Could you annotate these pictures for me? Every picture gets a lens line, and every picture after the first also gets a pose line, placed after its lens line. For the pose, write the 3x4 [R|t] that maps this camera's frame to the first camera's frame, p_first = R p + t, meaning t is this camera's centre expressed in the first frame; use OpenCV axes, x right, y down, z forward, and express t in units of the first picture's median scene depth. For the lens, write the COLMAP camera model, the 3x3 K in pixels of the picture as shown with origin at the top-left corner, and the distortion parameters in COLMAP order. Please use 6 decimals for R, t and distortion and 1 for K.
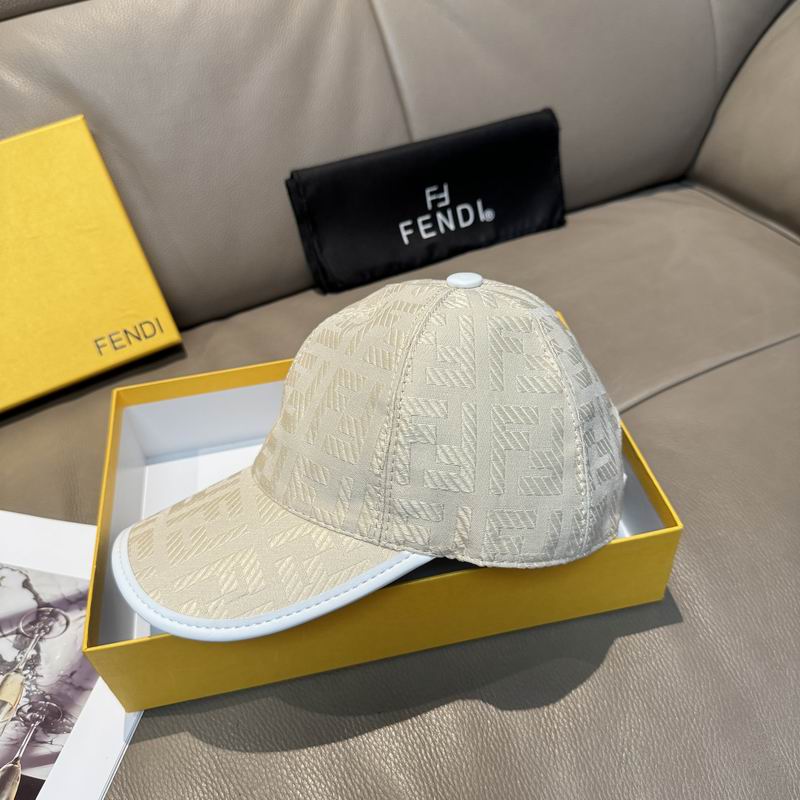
lens RADIAL K [[755.8, 0, 391.7], [0, 755.8, 397.6], [0, 0, 1]] dist [-0.015965, 0.000000]
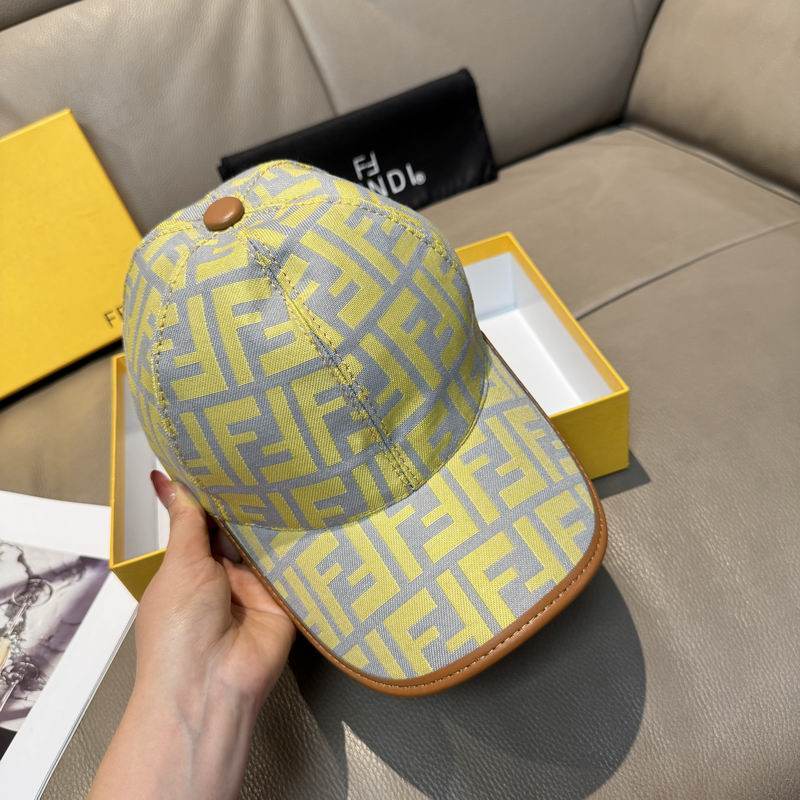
lens RADIAL K [[755.8, 0, 400.7], [0, 755.8, 400.0], [0, 0, 1]] dist [-0.015965, 0.000000]
pose [[0.992540, -0.106933, -0.058555, 0.133566], [0.107612, 0.994156, 0.008551, 0.052331], [0.057299, -0.014788, 0.998248, -0.048059]]
